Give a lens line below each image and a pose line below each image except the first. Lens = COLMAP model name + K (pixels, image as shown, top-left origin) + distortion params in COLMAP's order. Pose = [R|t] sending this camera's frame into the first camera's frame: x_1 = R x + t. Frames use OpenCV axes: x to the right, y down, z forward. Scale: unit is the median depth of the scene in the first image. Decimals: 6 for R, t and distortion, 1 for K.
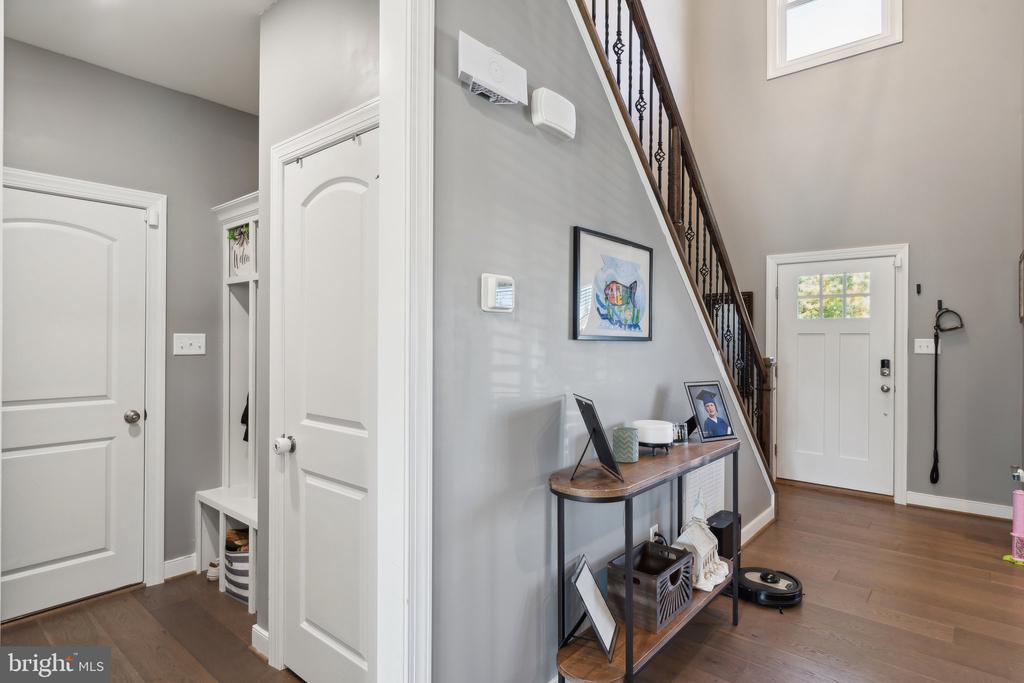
lens RADIAL K [[540.7, 0, 506.7], [0, 540.7, 348.8], [0, 0, 1]] dist [-0.013027, -0.000196]
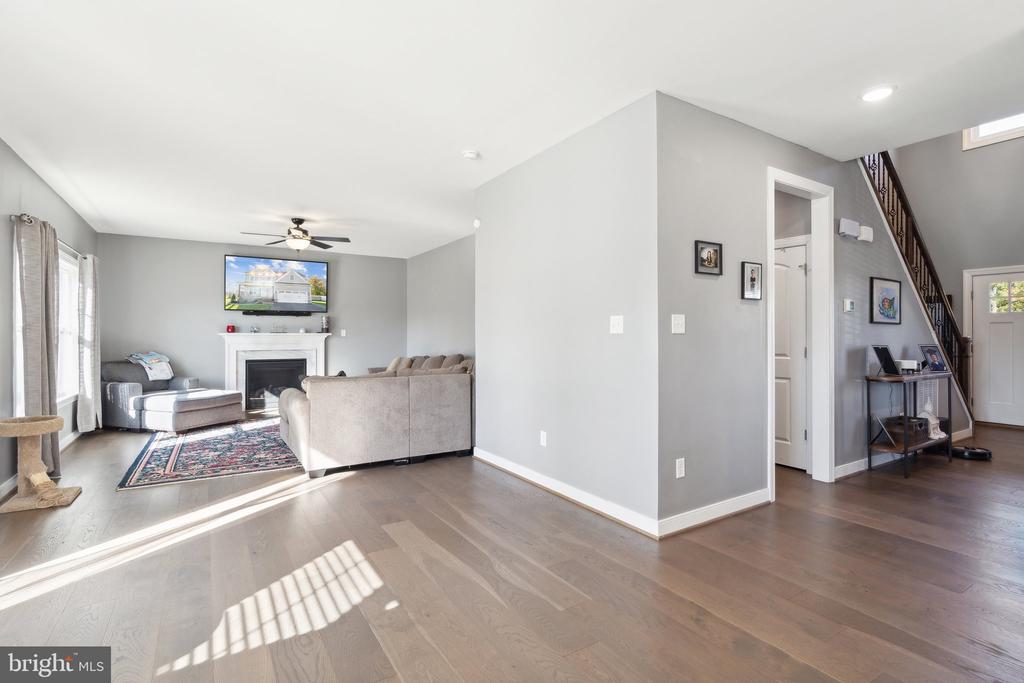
lens RADIAL K [[471.6, 0, 517.3], [0, 471.6, 336.5], [0, 0, 1]] dist [-0.005914, 0.001425]
pose [[0.955011, -0.001609, -0.296566, -0.629883], [-0.002080, 0.999924, -0.012122, 0.058212], [0.296563, 0.012194, 0.954935, -1.225748]]
